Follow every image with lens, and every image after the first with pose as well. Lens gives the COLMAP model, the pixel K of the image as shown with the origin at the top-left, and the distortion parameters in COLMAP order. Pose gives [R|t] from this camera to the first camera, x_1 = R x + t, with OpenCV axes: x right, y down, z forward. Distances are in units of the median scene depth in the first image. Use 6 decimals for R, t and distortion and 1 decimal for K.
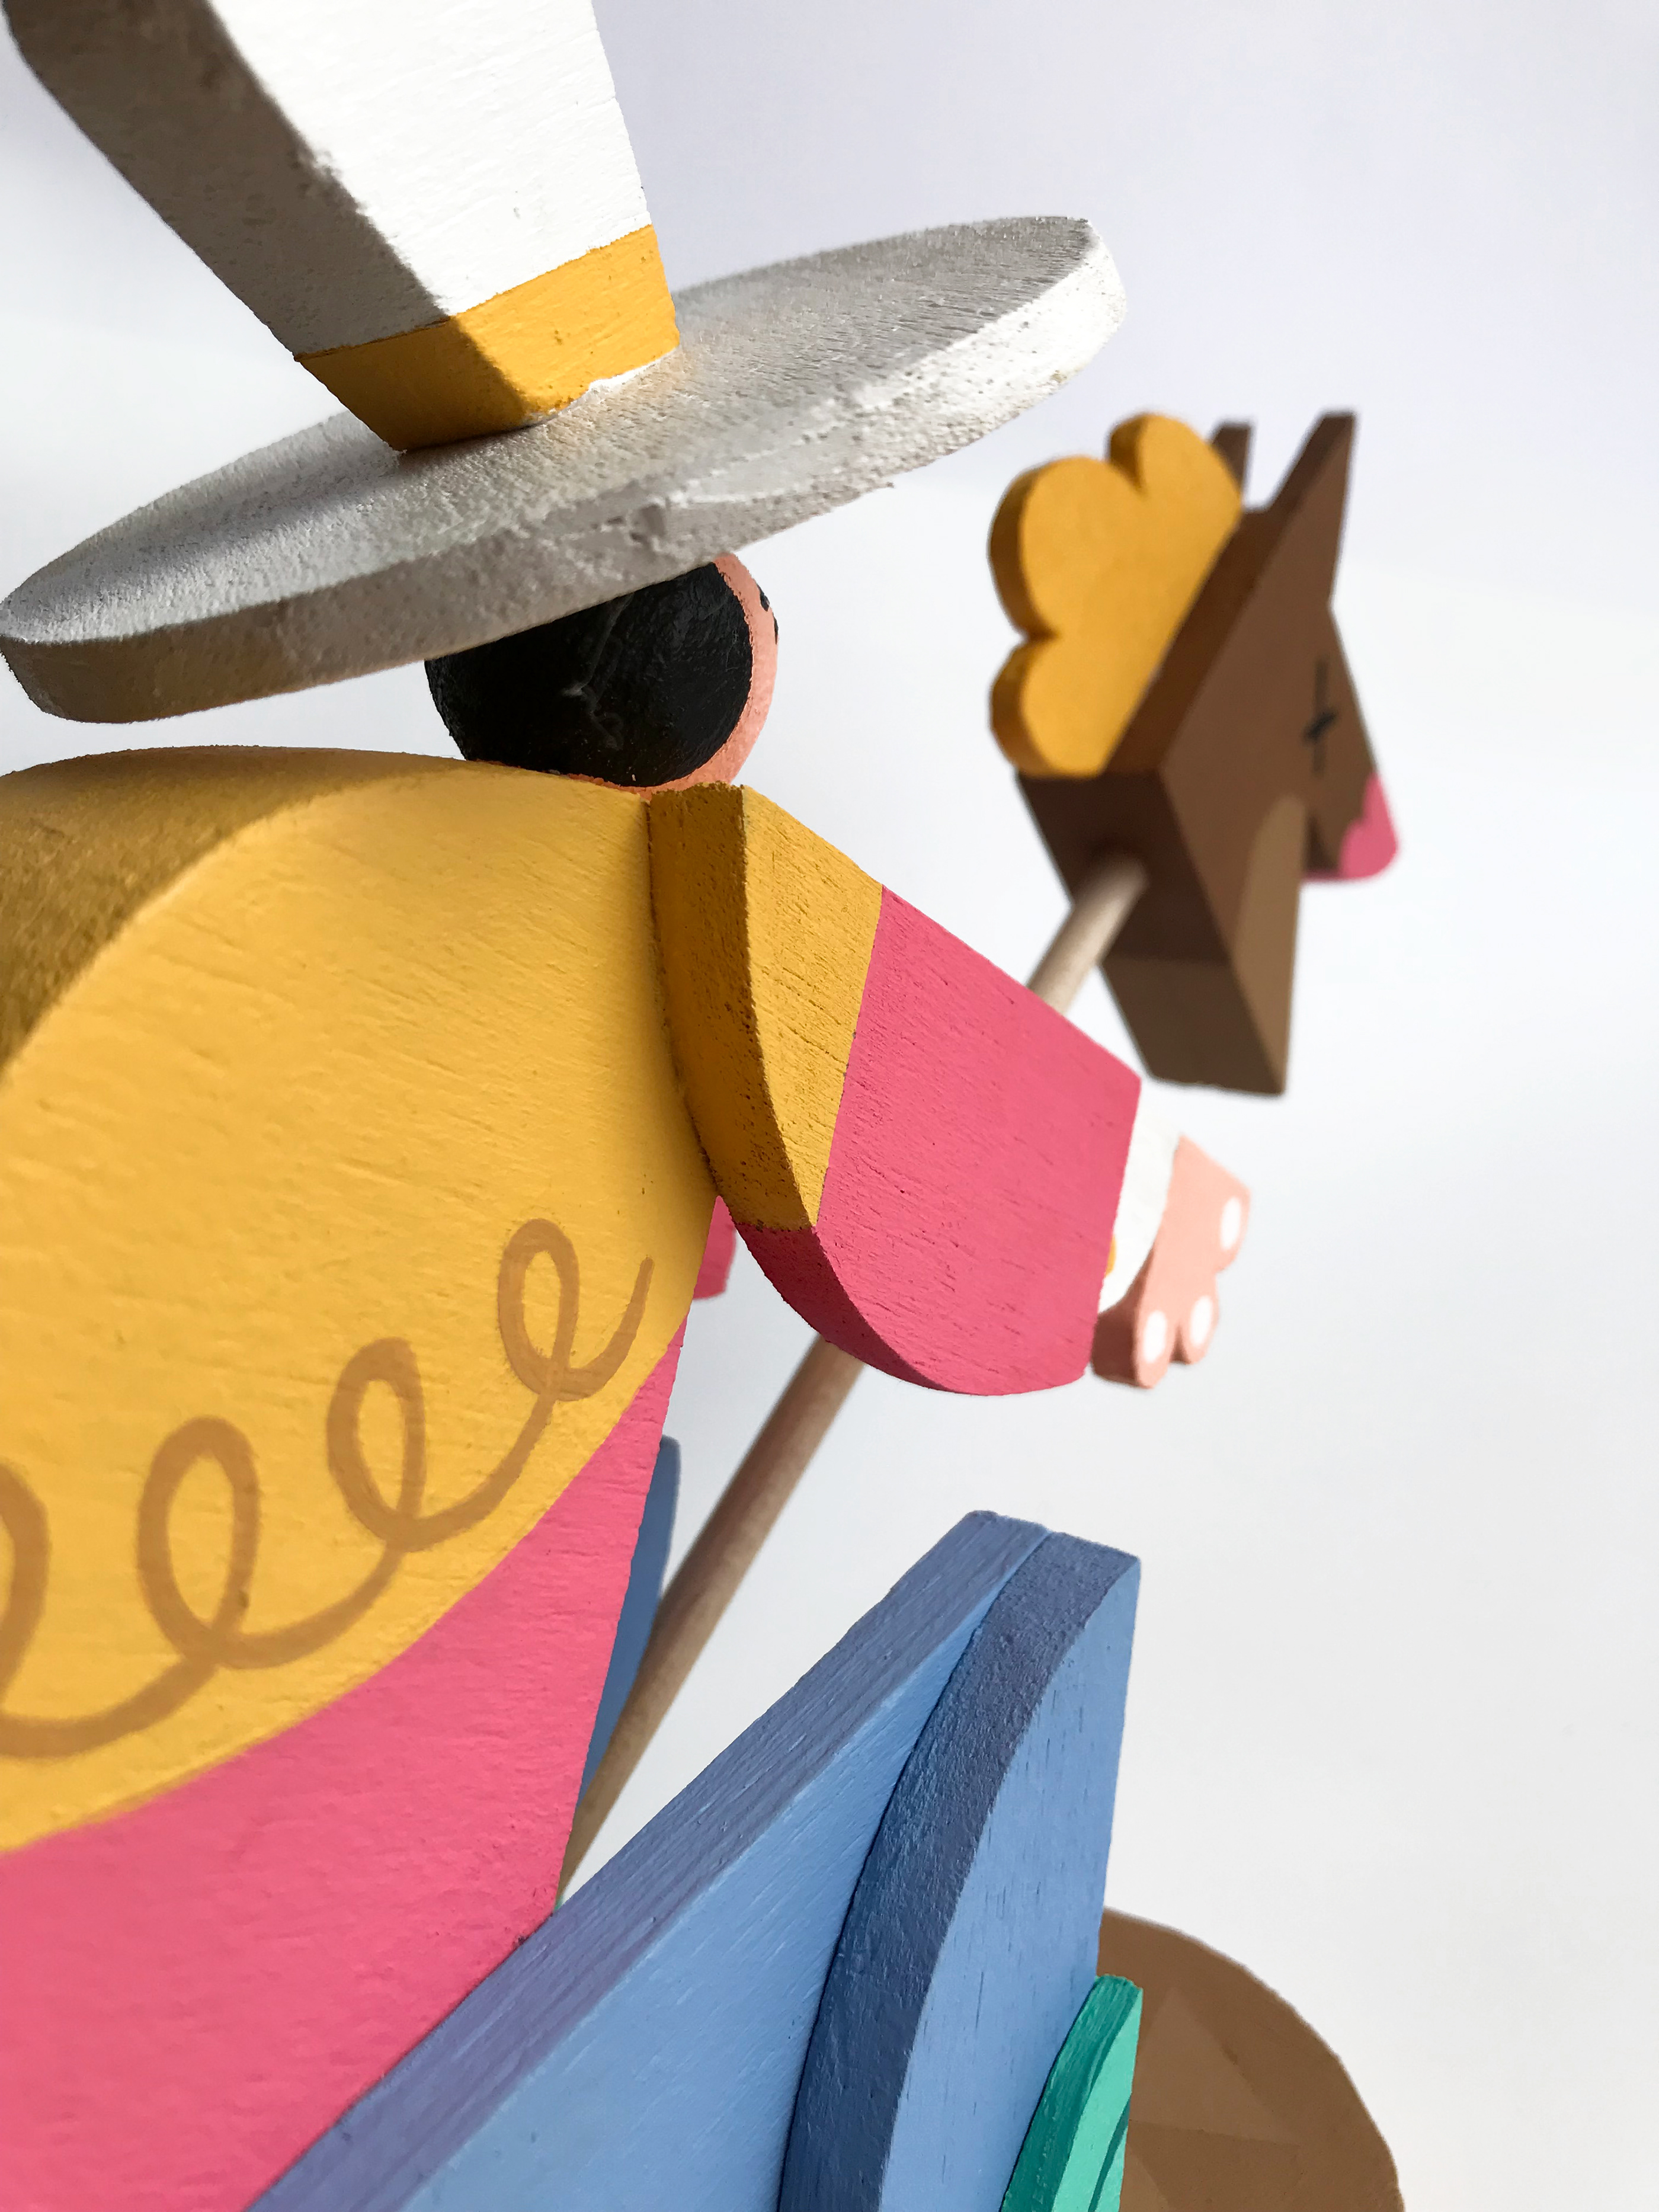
lens RADIAL K [[1854.2, 0, 829.5], [0, 1854.2, 1106.0], [0, 0, 1]] dist [0.005190, -0.062086]
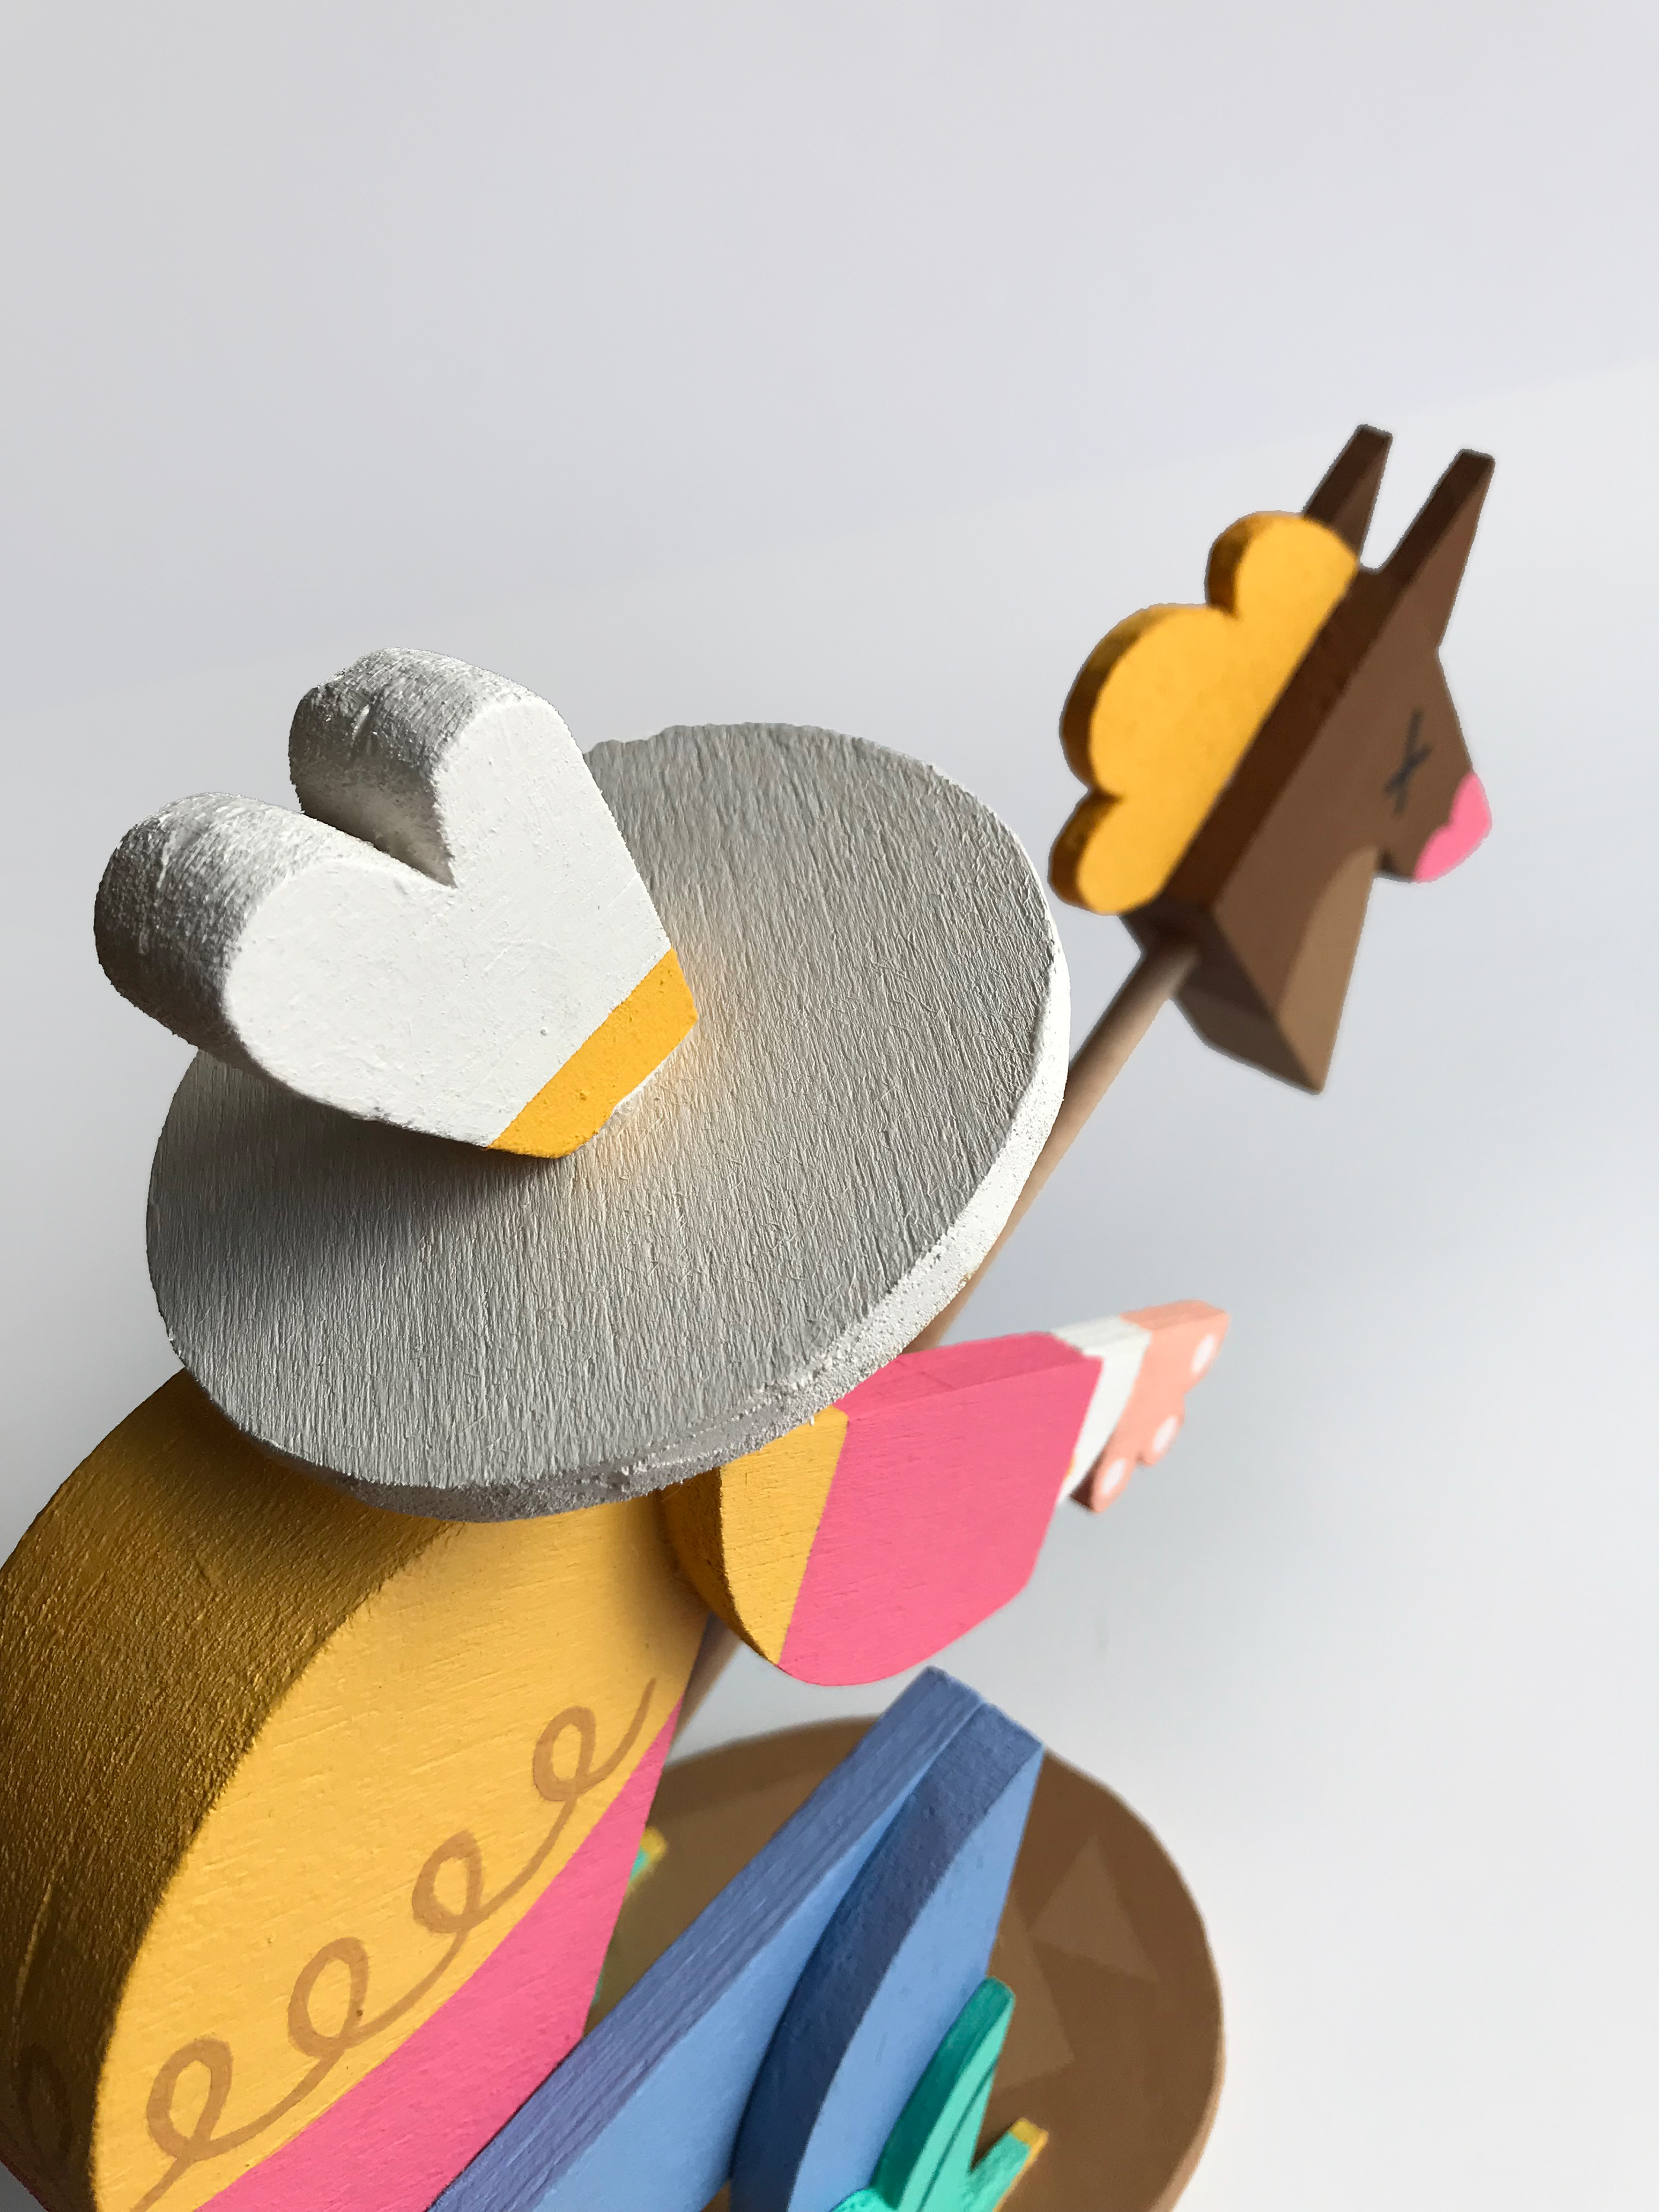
lens RADIAL K [[1854.2, 0, 829.5], [0, 1854.2, 1106.0], [0, 0, 1]] dist [0.005190, -0.062086]
pose [[0.992427, 0.088615, -0.085067, 0.109608], [-0.051222, 0.927976, 0.369102, -0.817375], [0.111648, -0.361949, 0.925488, -0.089213]]
